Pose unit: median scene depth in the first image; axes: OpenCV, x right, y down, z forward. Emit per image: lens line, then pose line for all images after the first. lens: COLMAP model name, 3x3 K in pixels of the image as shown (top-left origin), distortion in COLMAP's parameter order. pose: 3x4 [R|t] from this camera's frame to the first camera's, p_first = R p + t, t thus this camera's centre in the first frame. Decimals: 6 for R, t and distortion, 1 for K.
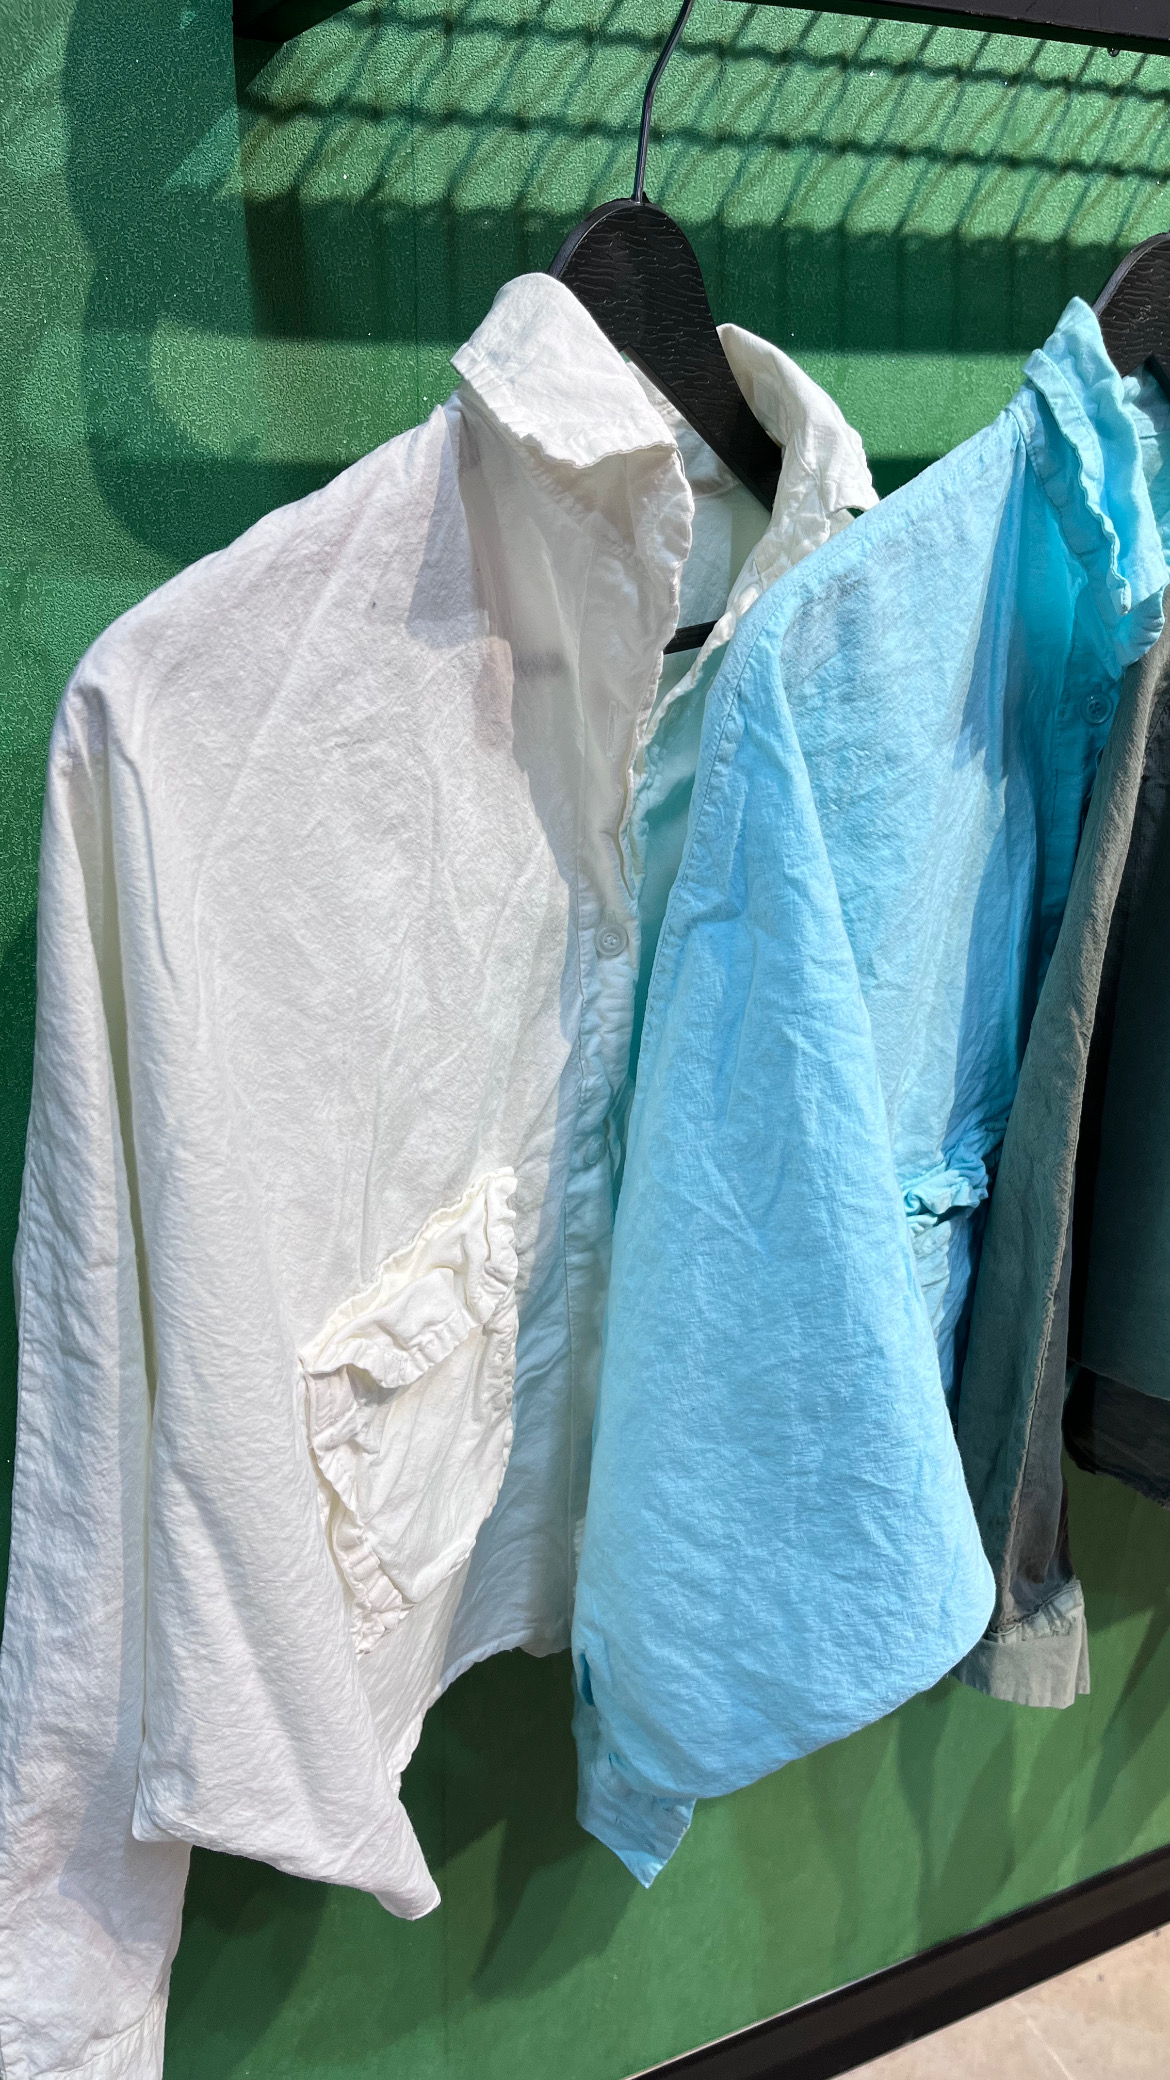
lens RADIAL K [[1589.4, 0, 583.3], [0, 1589.4, 1050.2], [0, 0, 1]] dist [0.064416, -0.103901]
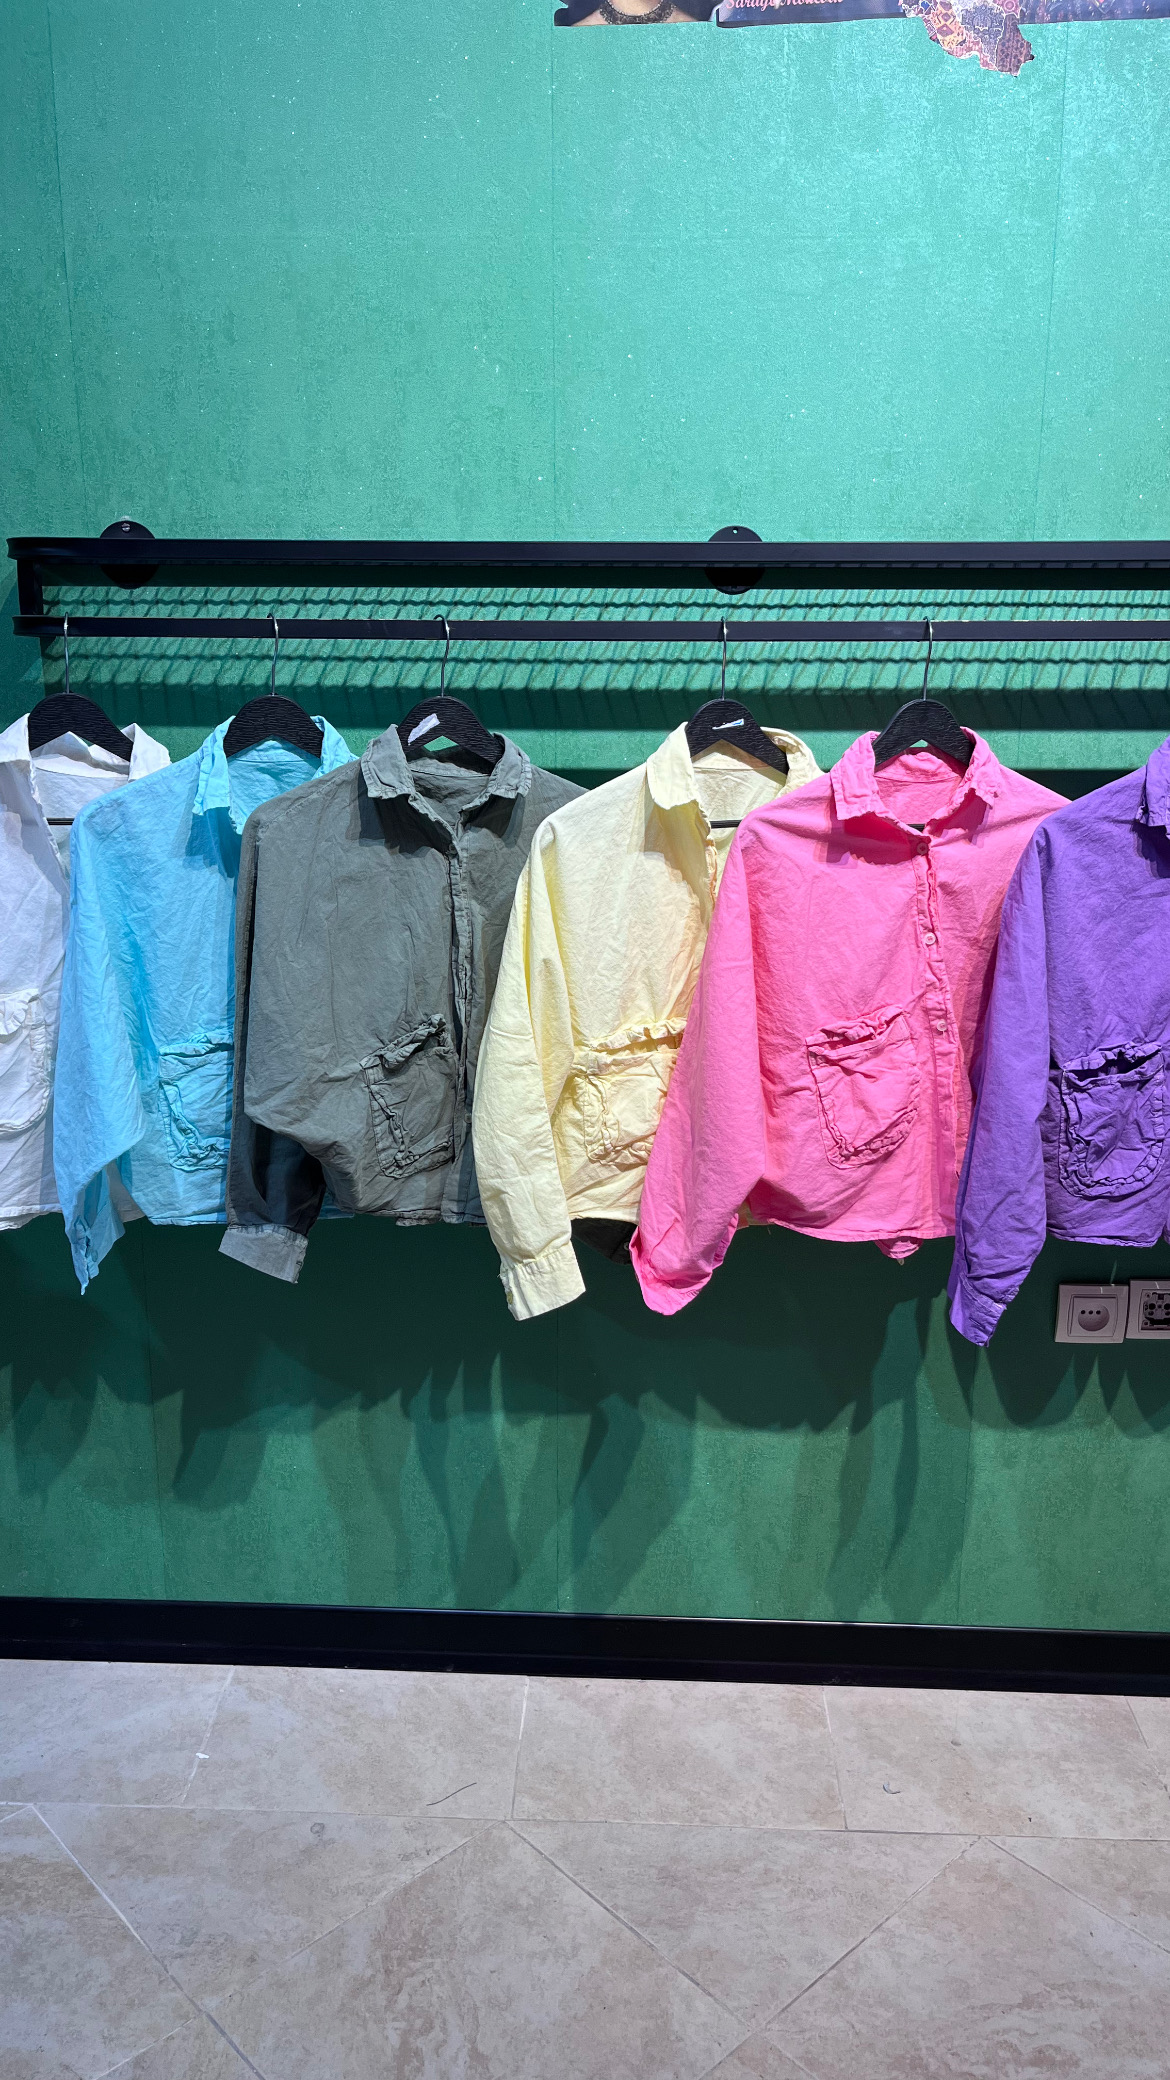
lens RADIAL K [[1580.9, 0, 583.7], [0, 1580.9, 1037.7], [0, 0, 1]] dist [0.098697, -0.276296]
pose [[0.892389, 0.092525, -0.441681, 2.292161], [-0.170769, 0.975208, -0.140737, 0.426700], [0.417709, 0.201018, 0.886065, -1.250405]]
